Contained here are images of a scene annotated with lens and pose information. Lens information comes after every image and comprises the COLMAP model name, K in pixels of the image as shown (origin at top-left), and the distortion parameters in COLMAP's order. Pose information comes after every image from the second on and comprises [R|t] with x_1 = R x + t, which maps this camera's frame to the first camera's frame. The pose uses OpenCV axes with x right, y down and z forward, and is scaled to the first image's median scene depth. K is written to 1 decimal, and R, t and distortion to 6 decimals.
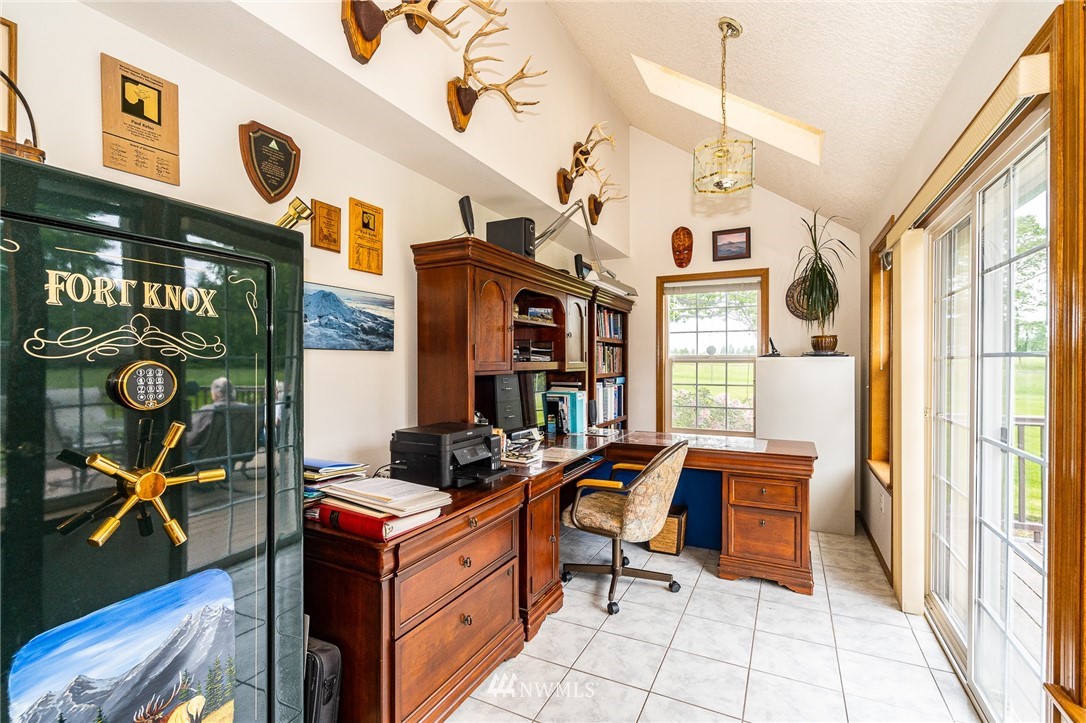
lens RADIAL K [[505.4, 0, 534.2], [0, 505.4, 364.7], [0, 0, 1]] dist [-0.000788, 0.000835]
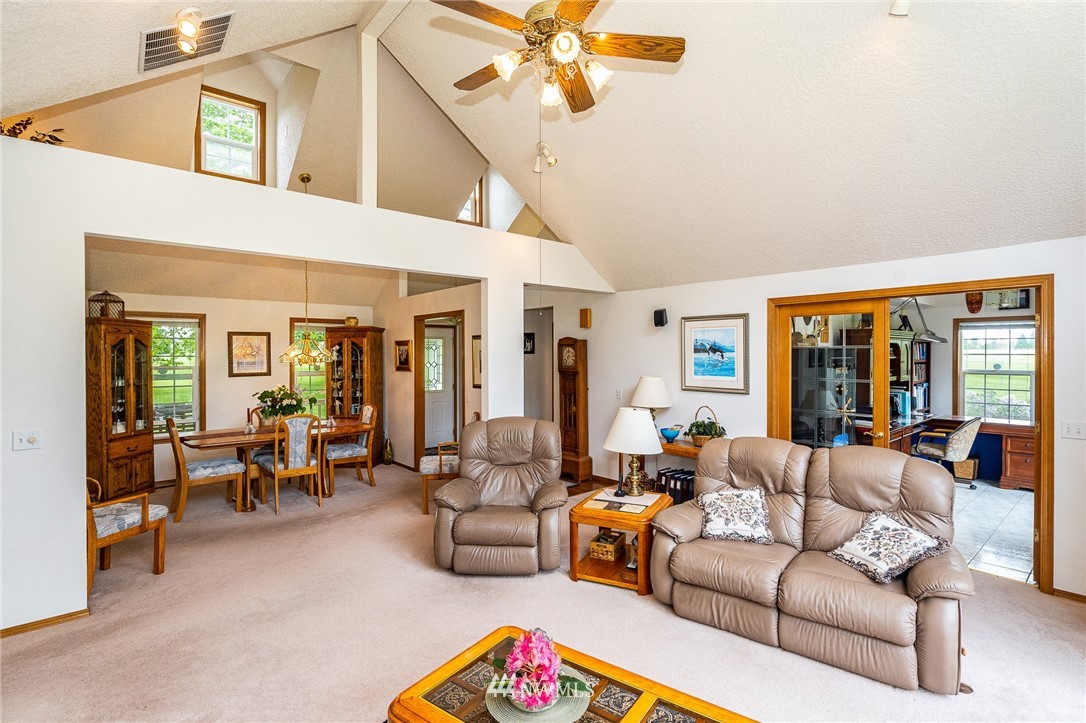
lens RADIAL K [[505.4, 0, 553.6], [0, 505.4, 355.4], [0, 0, 1]] dist [-0.000788, 0.000835]
pose [[0.925563, 0.007367, -0.378522, -0.396919], [-0.007023, 0.999973, 0.002290, -0.072970], [0.378528, 0.000539, 0.925590, -1.170246]]
